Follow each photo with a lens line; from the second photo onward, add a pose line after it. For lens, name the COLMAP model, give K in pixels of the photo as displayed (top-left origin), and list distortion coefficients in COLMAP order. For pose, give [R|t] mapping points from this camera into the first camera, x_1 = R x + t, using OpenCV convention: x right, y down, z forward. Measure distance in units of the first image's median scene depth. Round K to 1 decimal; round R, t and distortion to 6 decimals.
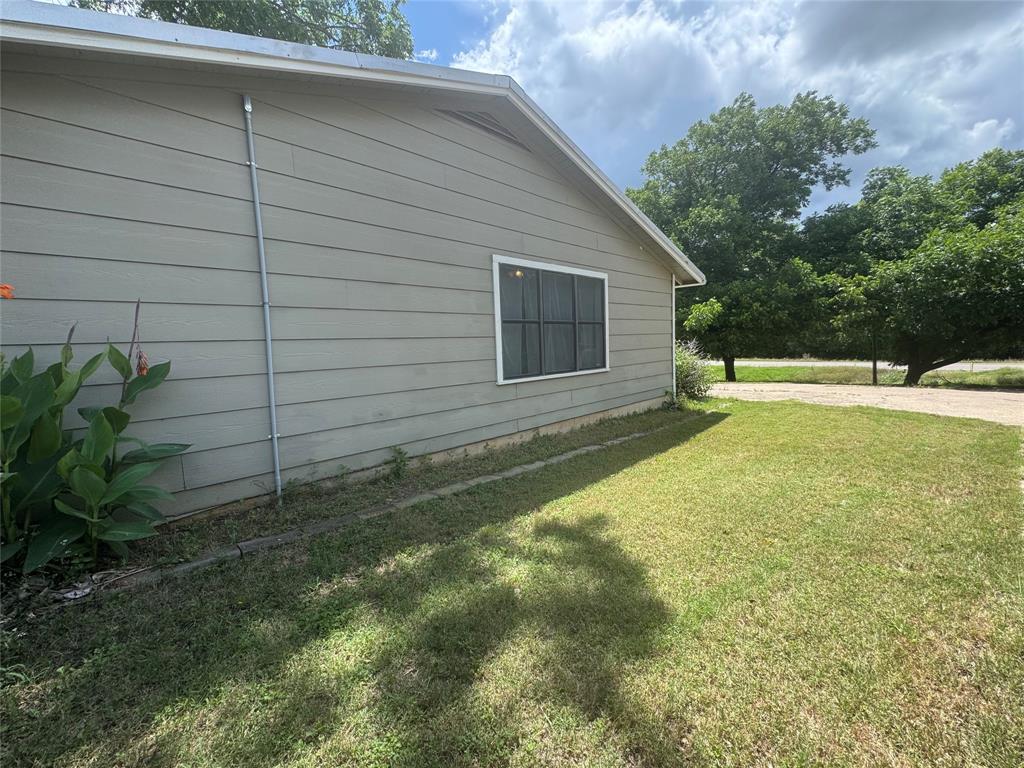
lens RADIAL K [[409.4, 0, 512.9], [0, 409.4, 383.4], [0, 0, 1]] dist [-0.002658, 0.000246]
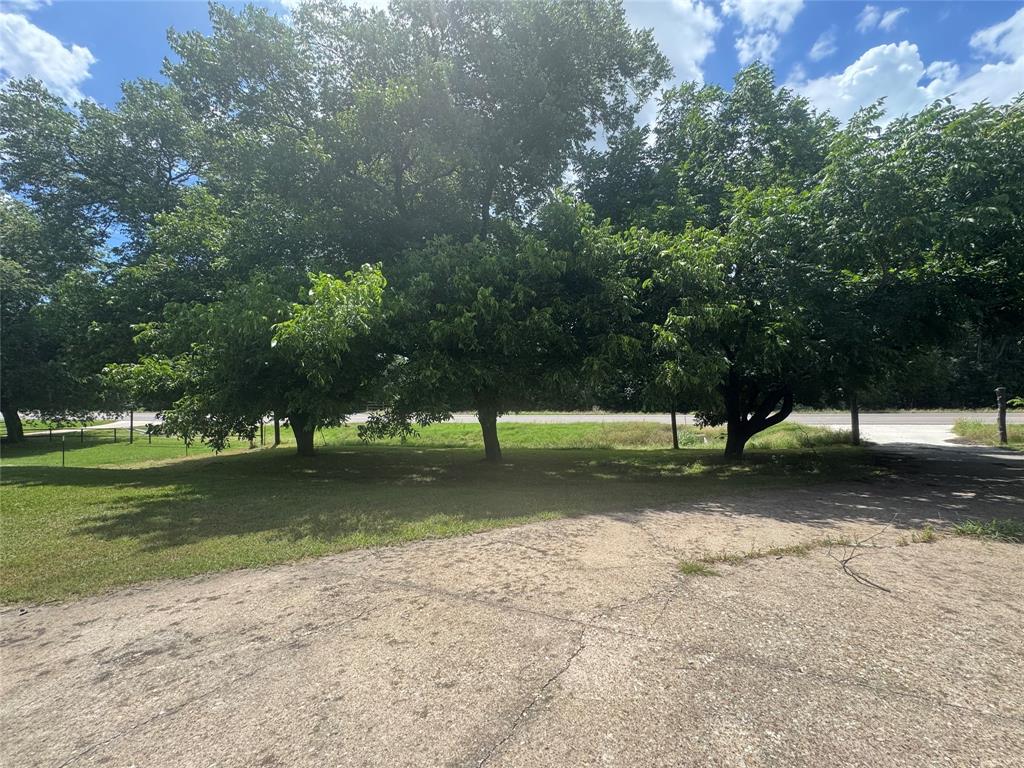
lens RADIAL K [[409.4, 0, 512.9], [0, 409.4, 383.4], [0, 0, 1]] dist [-0.002658, 0.000246]
pose [[0.909508, 0.011325, 0.415533, 0.456281], [0.033021, 0.994501, -0.099380, -0.065667], [-0.414373, 0.104108, 0.904133, 0.645118]]
